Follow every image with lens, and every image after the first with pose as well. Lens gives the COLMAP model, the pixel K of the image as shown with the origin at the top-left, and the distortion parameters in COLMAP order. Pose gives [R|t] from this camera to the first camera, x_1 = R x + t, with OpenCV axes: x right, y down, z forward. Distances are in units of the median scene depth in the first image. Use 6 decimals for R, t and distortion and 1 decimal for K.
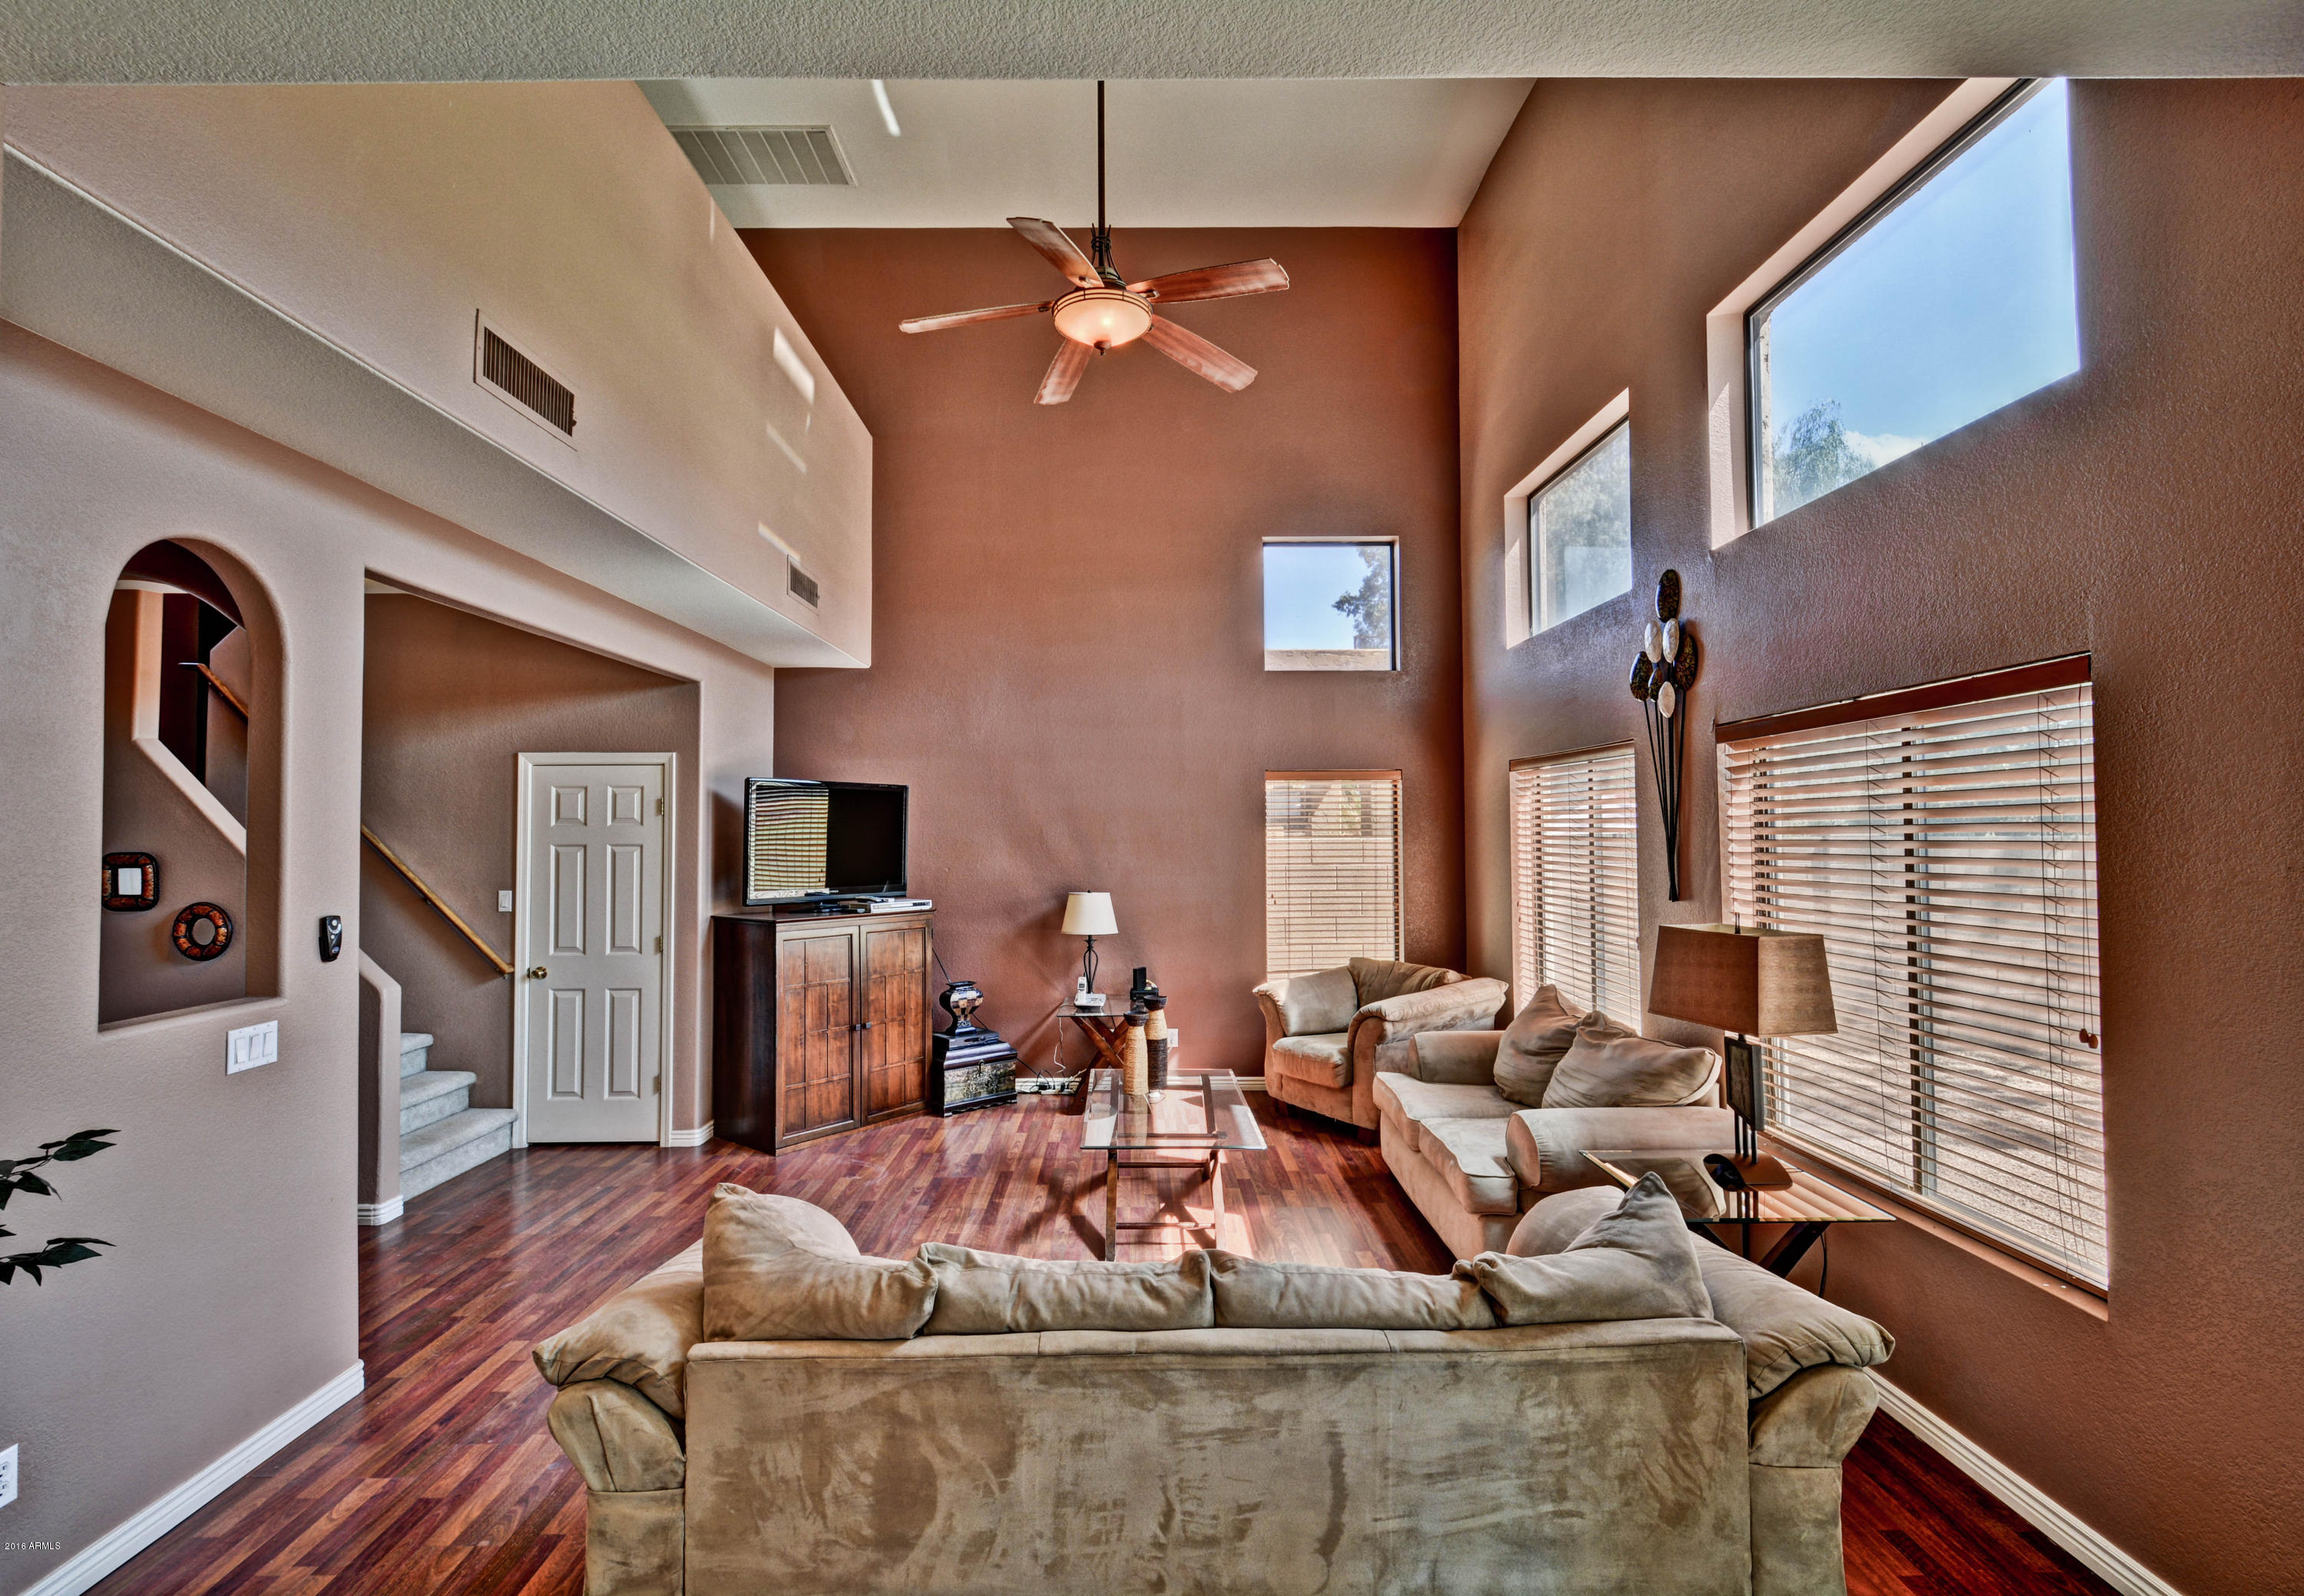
lens RADIAL K [[1061.4, 0, 1139.1], [0, 1061.4, 806.4], [0, 0, 1]] dist [0.002568, -0.001246]
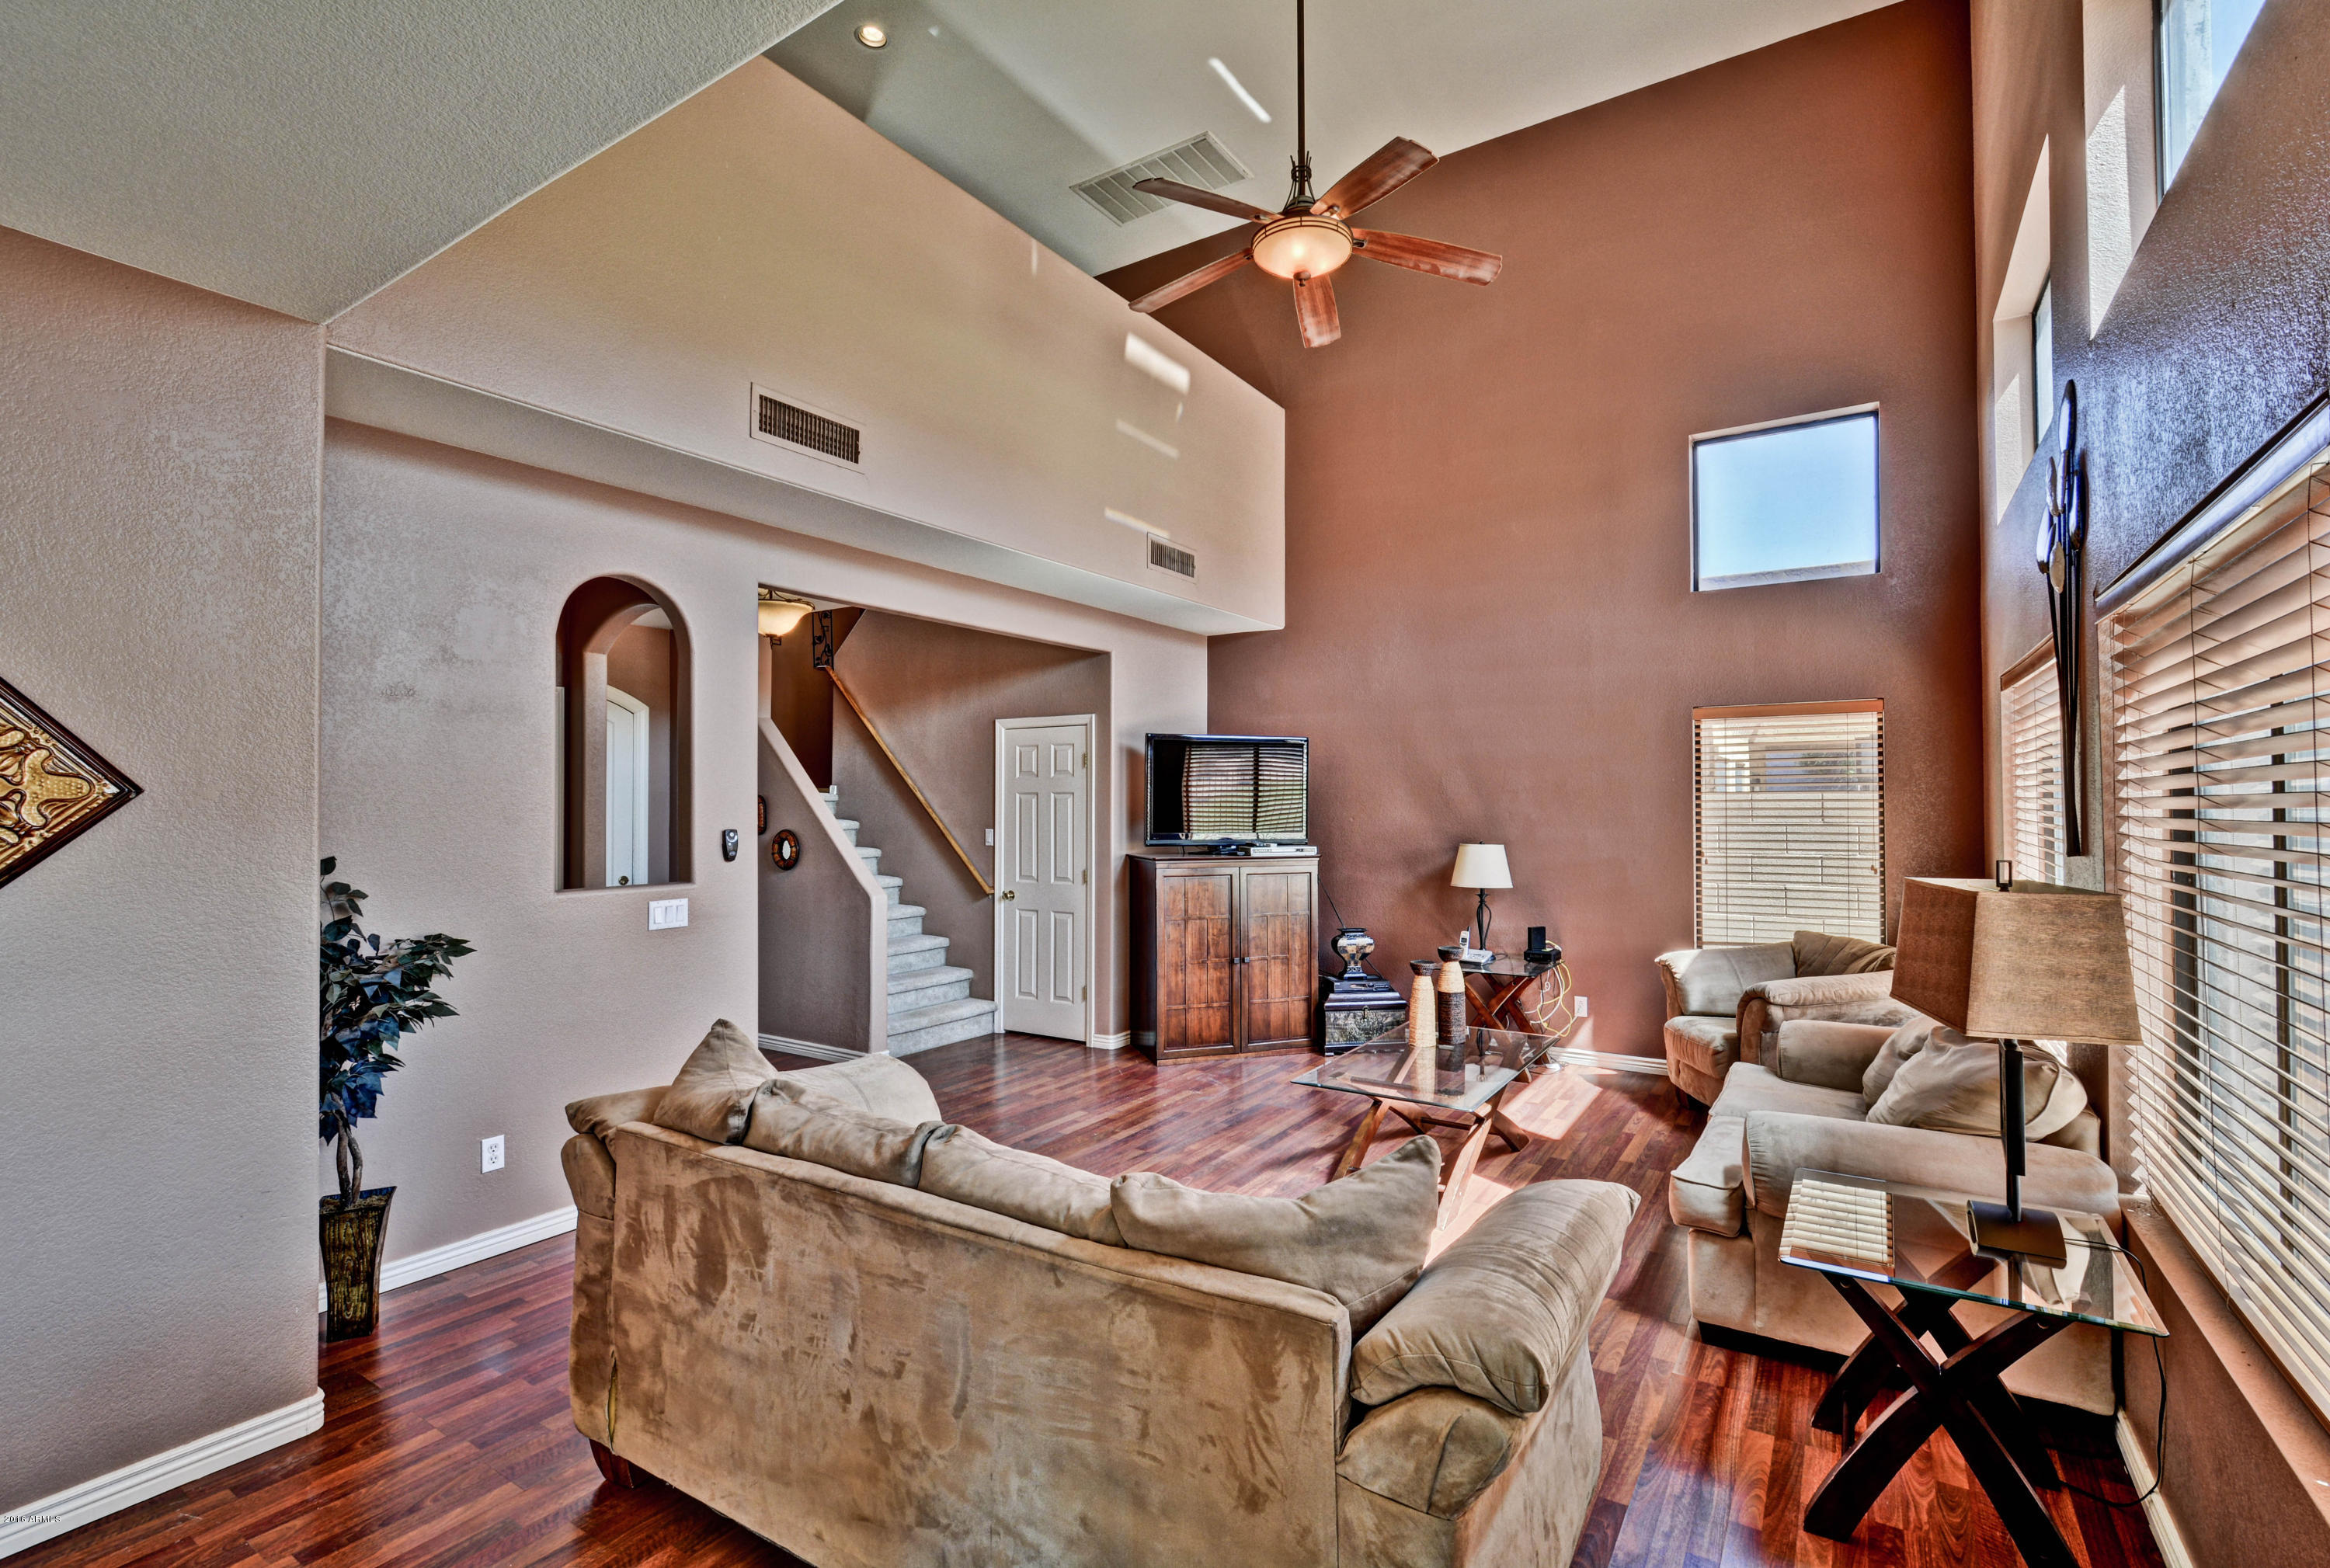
lens RADIAL K [[1047.9, 0, 1195.1], [0, 1047.9, 794.3], [0, 0, 1]] dist [0.007401, -0.000052]
pose [[0.842404, -0.002788, -0.538839, 0.282999], [0.012106, 0.999832, 0.013754, 0.023317], [0.538710, -0.018110, 0.842297, 0.079813]]
